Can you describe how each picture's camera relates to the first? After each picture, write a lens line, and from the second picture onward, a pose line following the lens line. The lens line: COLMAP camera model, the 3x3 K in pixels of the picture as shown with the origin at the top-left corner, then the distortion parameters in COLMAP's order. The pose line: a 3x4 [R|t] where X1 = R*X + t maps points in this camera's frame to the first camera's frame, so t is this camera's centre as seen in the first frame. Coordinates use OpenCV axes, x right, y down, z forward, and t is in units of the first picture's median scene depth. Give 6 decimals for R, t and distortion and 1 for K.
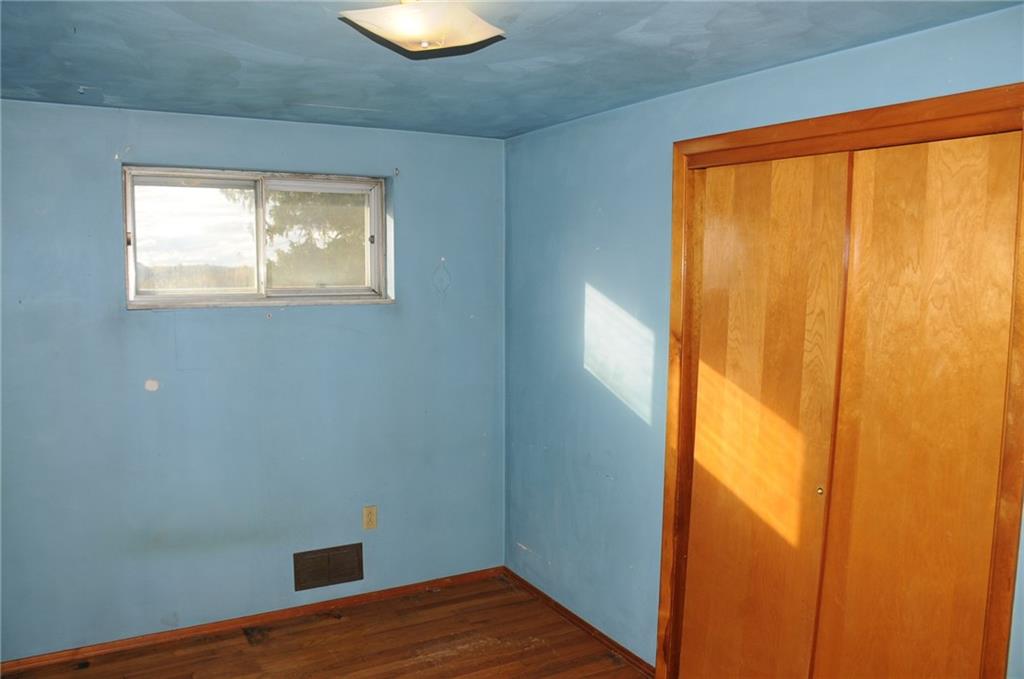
lens RADIAL K [[791.1, 0, 505.4], [0, 791.1, 358.6], [0, 0, 1]] dist [-0.155247, 0.104417]
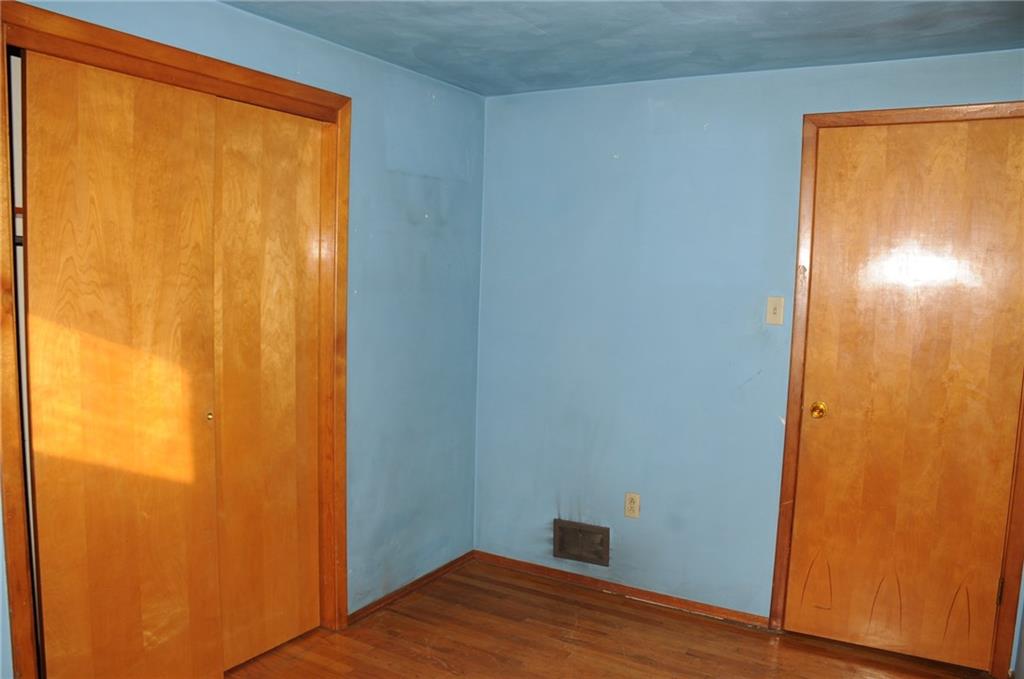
lens RADIAL K [[791.1, 0, 505.4], [0, 791.1, 358.6], [0, 0, 1]] dist [-0.155247, 0.104417]
pose [[-0.475487, -0.111347, 0.872647, -0.691790], [0.071261, 0.983823, 0.164362, -0.050819], [-0.876832, 0.140338, -0.459861, 1.118673]]
